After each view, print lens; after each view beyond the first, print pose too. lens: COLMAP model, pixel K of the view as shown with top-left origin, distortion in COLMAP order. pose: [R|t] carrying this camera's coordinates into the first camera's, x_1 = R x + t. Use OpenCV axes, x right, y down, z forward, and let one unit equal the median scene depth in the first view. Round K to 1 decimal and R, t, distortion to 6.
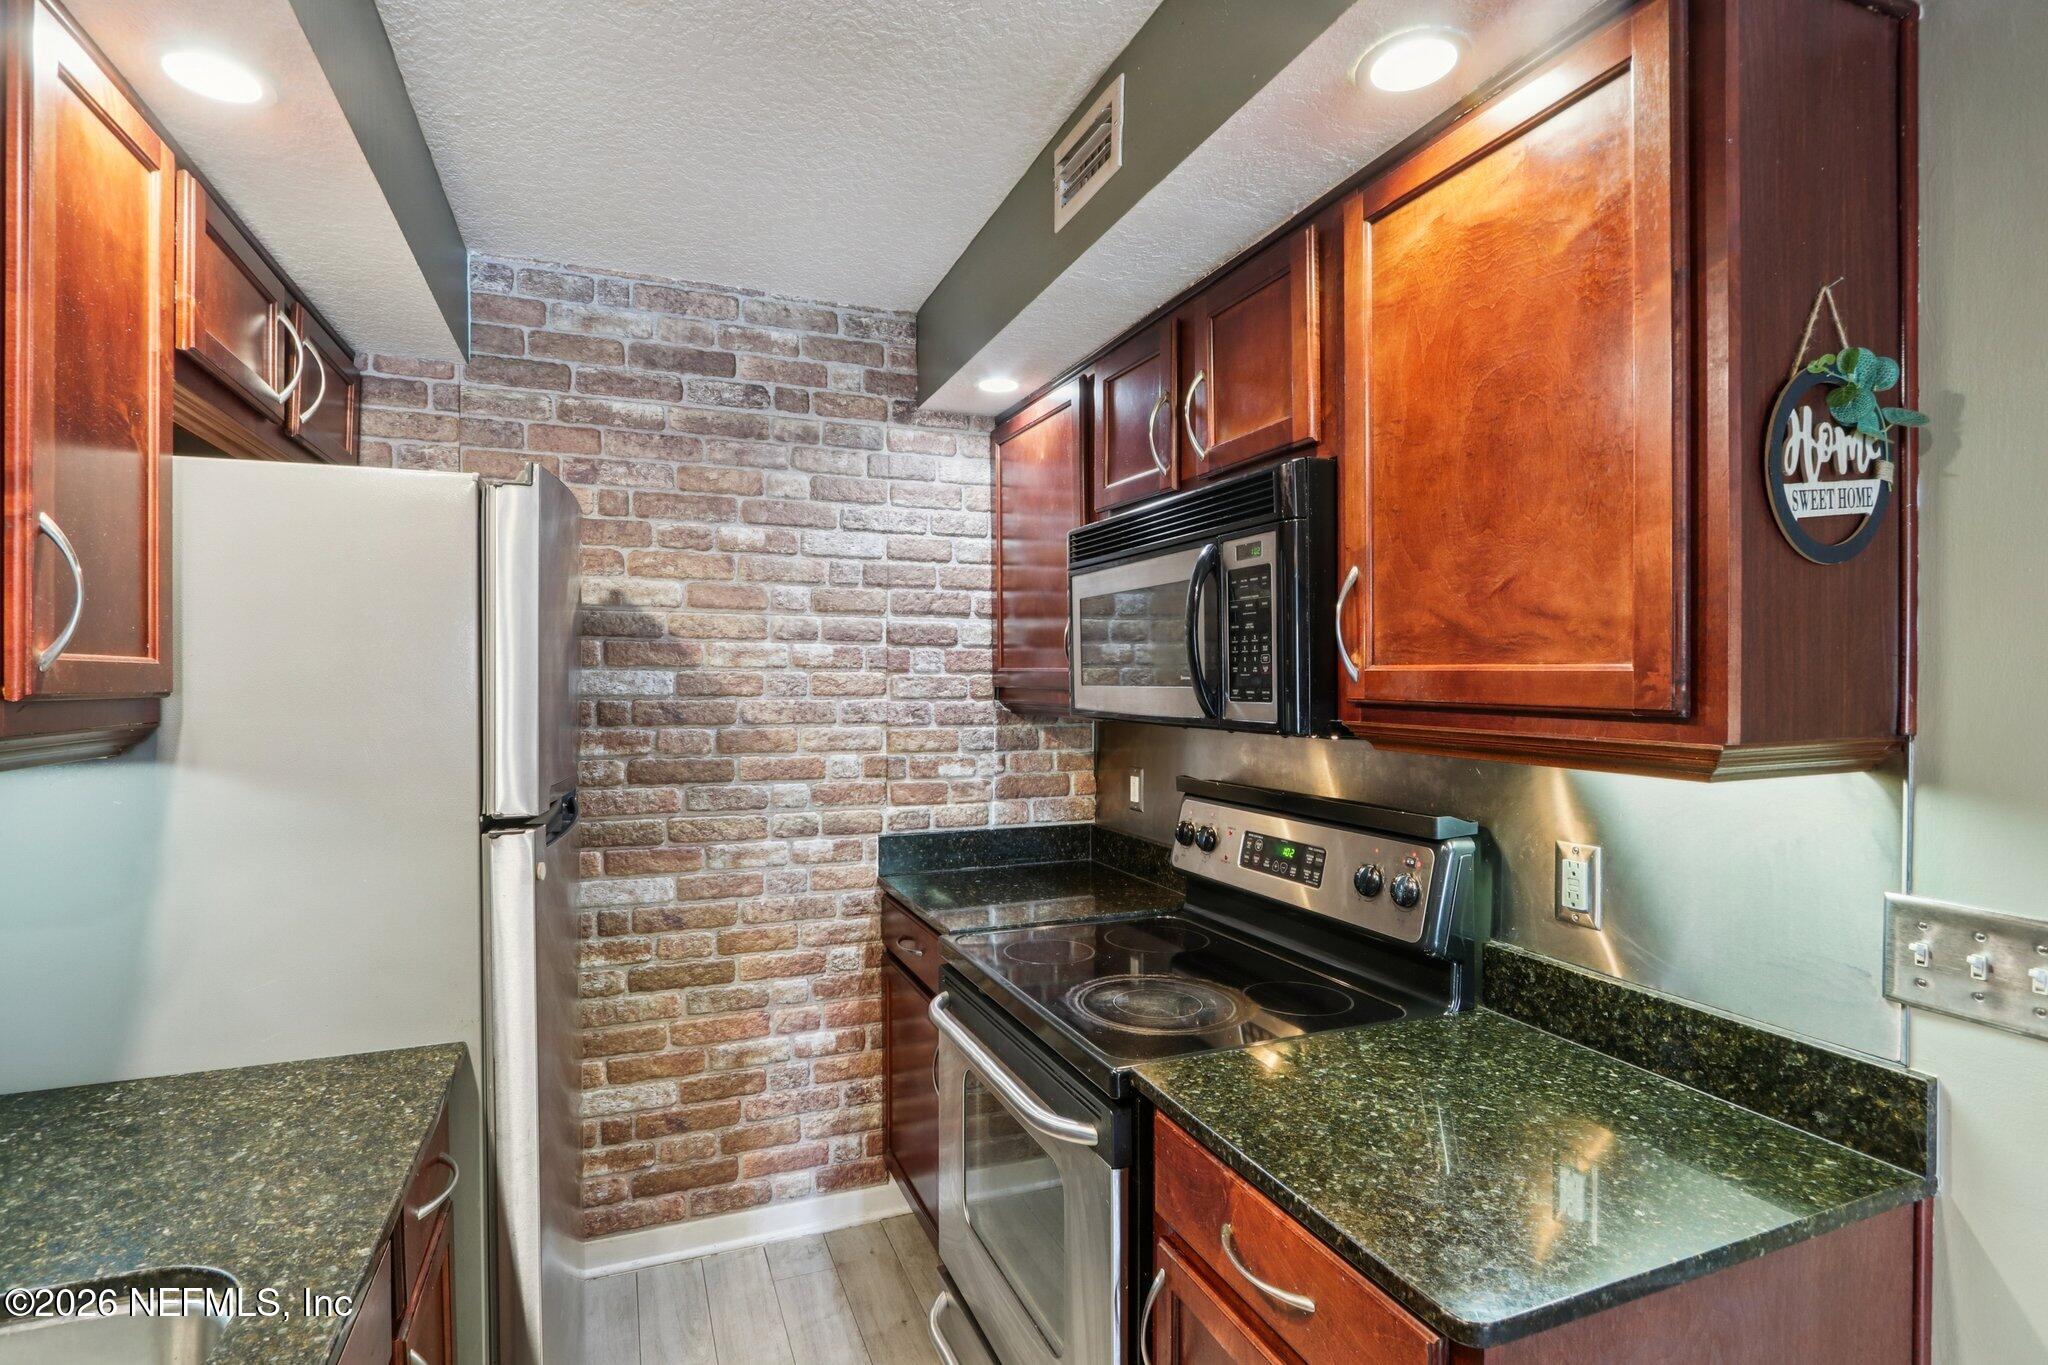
lens RADIAL K [[965.2, 0, 990.3], [0, 965.2, 683.4], [0, 0, 1]] dist [-0.015583, 0.000111]
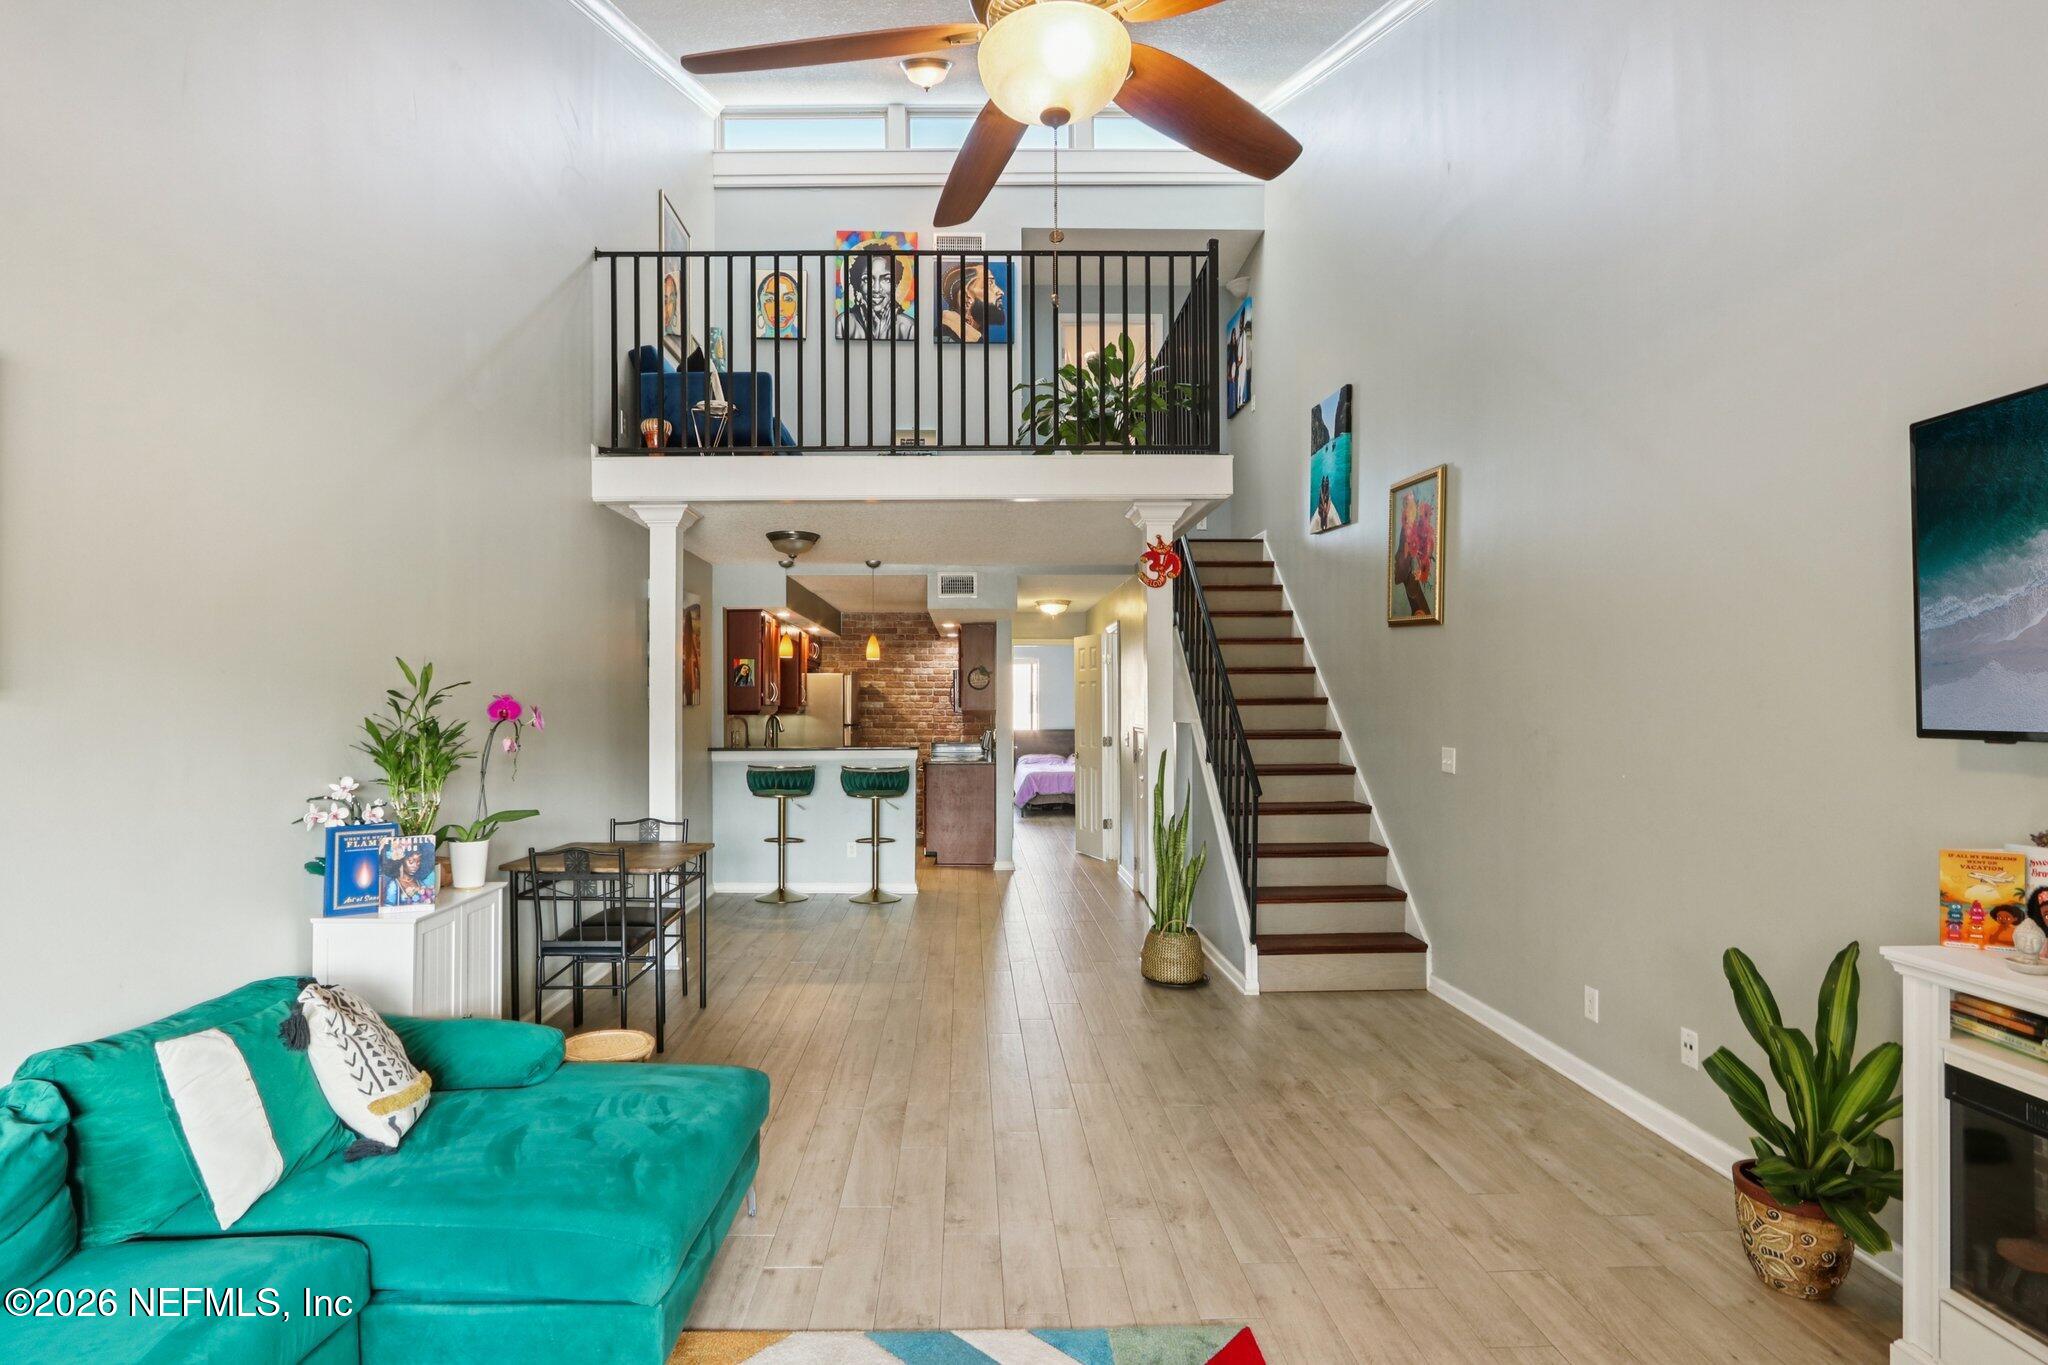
lens RADIAL K [[1001.5, 0, 976.2], [0, 1001.5, 705.2], [0, 0, 1]] dist [-0.015172, 0.002015]
pose [[0.936971, -0.000808, -0.349406, 1.675866], [-0.001602, 0.999977, -0.006610, 0.031115], [0.349403, 0.006753, 0.936948, -3.151347]]
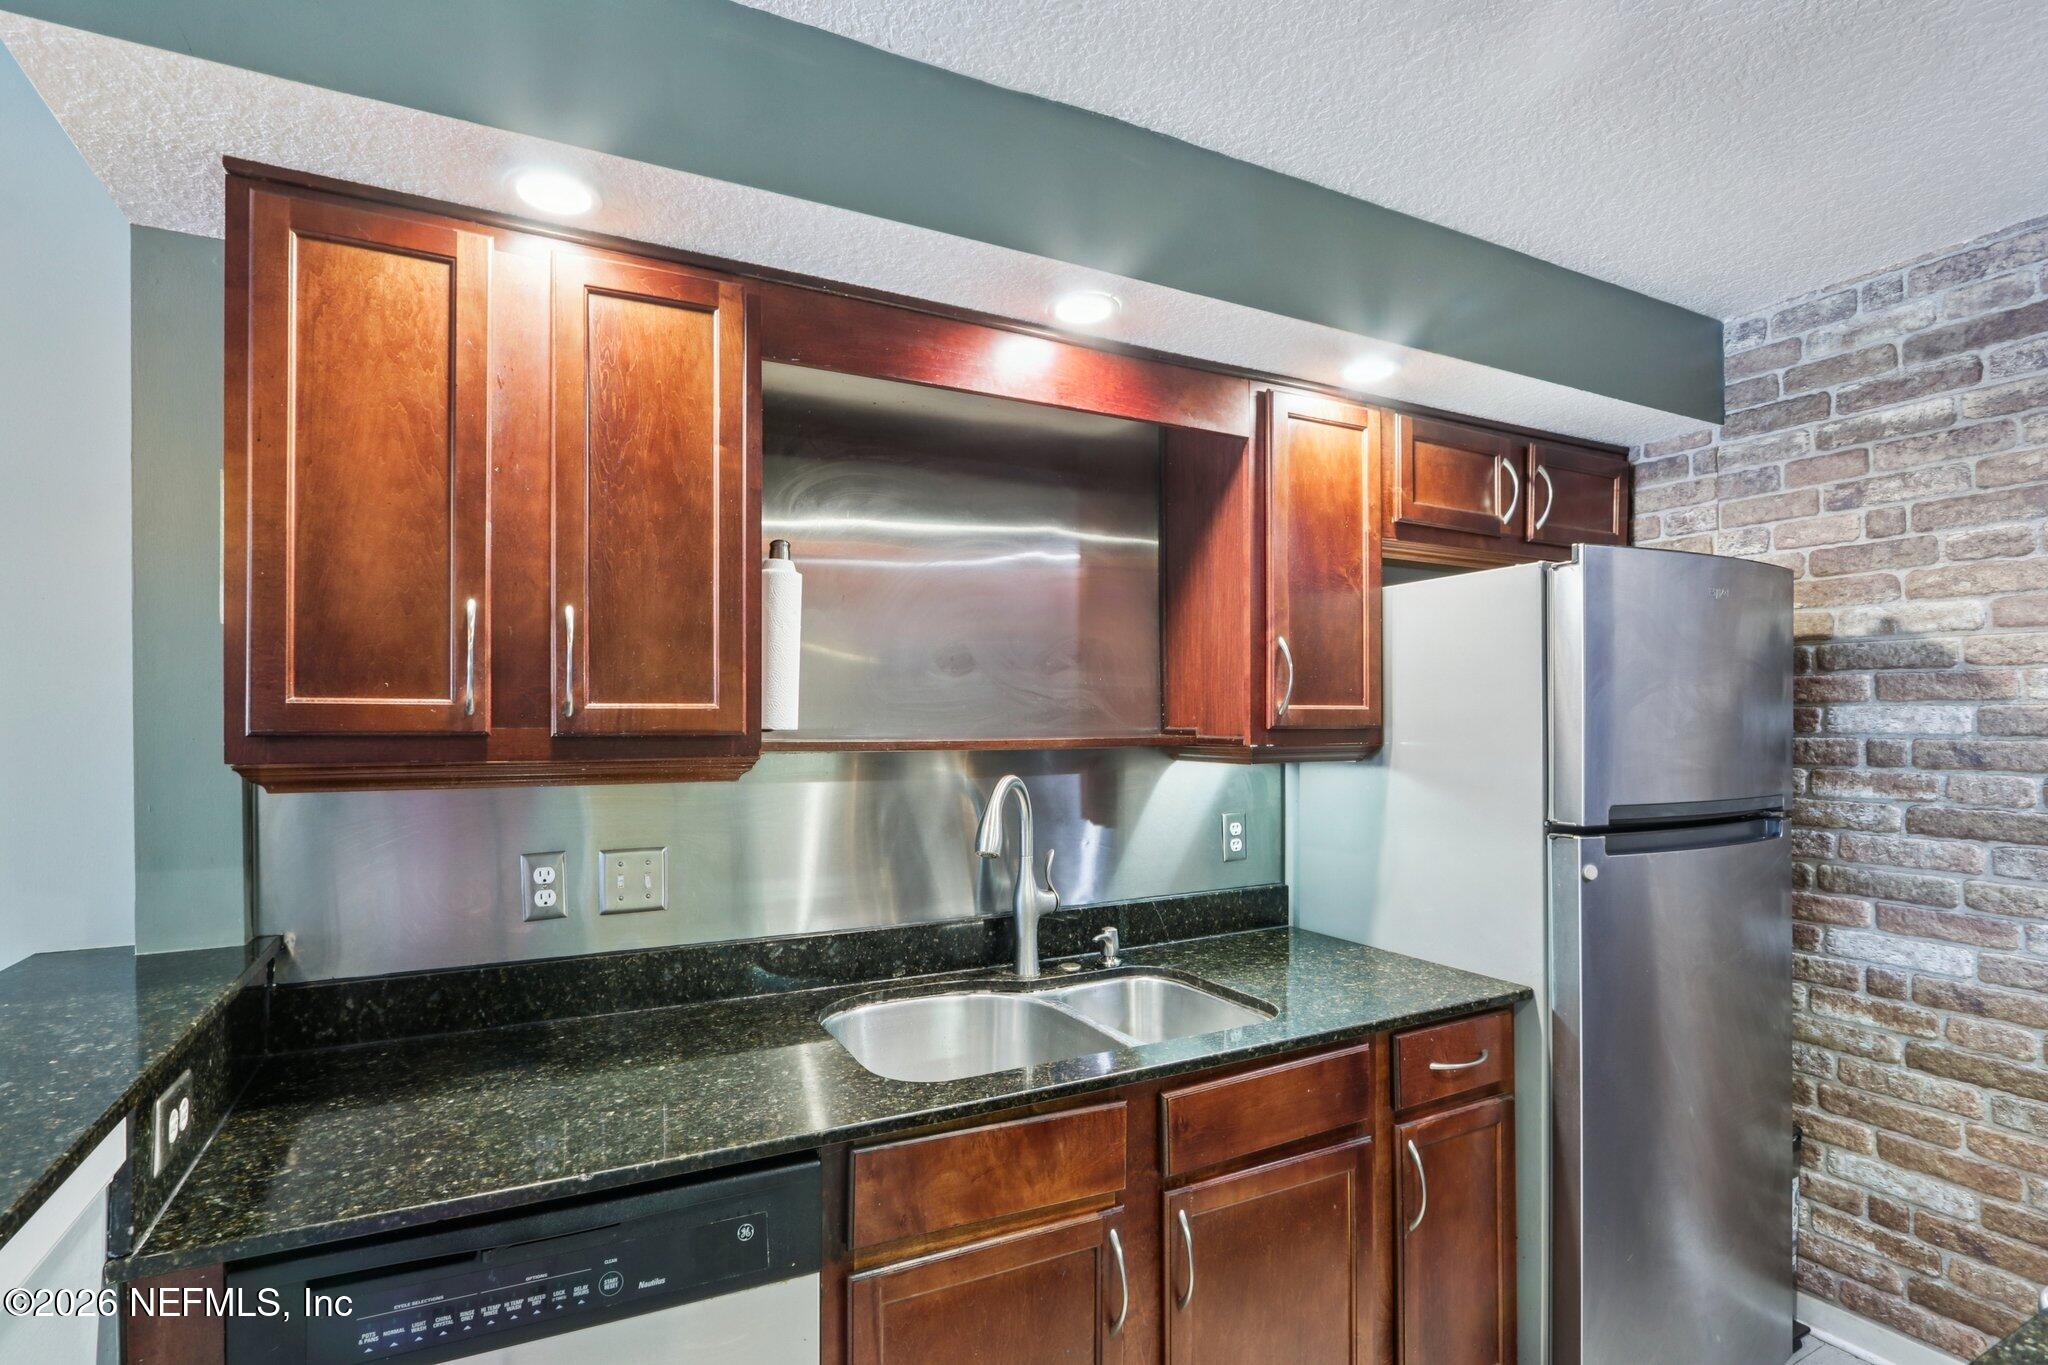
lens RADIAL K [[961.2, 0, 992.2], [0, 961.2, 715.4], [0, 0, 1]] dist [-0.021454, 0.005739]
pose [[0.102571, -0.005283, -0.994712, 0.408397], [-0.000209, 0.999986, -0.005332, 0.000354], [0.994726, 0.000755, 0.102568, 0.064842]]
